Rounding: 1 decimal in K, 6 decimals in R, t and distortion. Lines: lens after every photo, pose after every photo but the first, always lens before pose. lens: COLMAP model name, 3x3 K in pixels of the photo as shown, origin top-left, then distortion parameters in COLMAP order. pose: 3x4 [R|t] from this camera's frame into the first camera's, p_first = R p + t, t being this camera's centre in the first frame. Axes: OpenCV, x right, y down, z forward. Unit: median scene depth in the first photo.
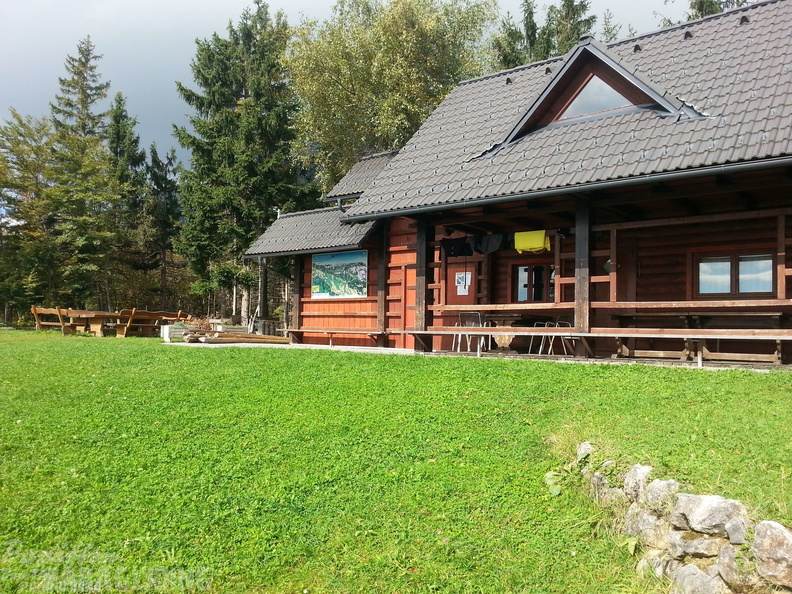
lens RADIAL K [[652.0, 0, 396.0], [0, 652.0, 297.0], [0, 0, 1]] dist [0.015283, -0.045891]
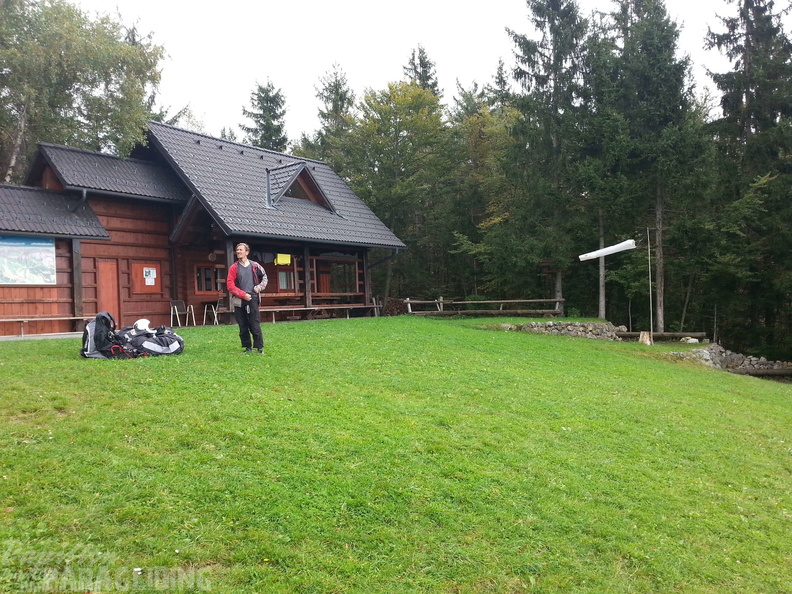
lens RADIAL K [[652.0, 0, 396.0], [0, 652.0, 297.0], [0, 0, 1]] dist [0.015283, -0.045891]
pose [[-0.081431, 0.010536, 0.996623, -1.561039], [-0.012346, 0.999857, -0.011579, 0.036346], [-0.996602, -0.013247, -0.081290, 0.778885]]
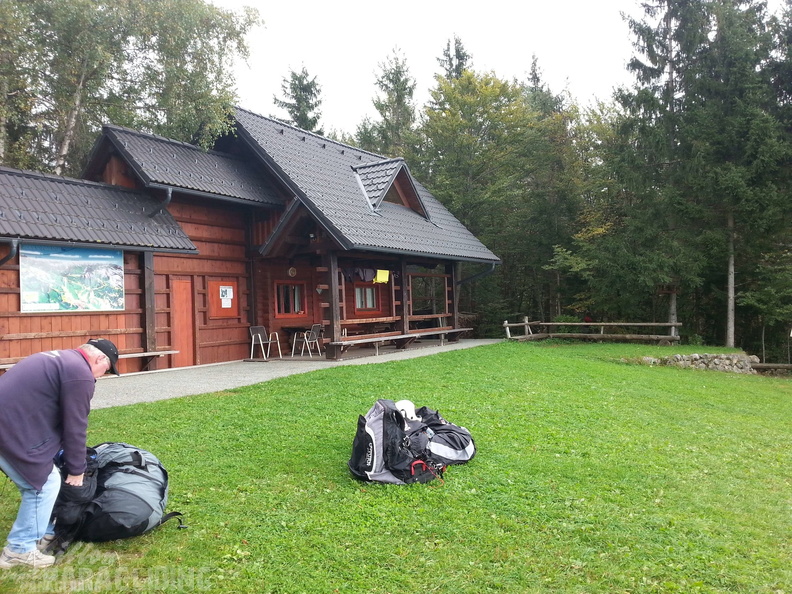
lens RADIAL K [[652.0, 0, 396.0], [0, 652.0, 297.0], [0, 0, 1]] dist [0.015283, -0.045891]
pose [[-0.149132, 0.008381, 0.988782, -1.229405], [-0.023105, 0.999662, -0.011958, -0.018715], [-0.988547, -0.024629, -0.148888, 1.120162]]
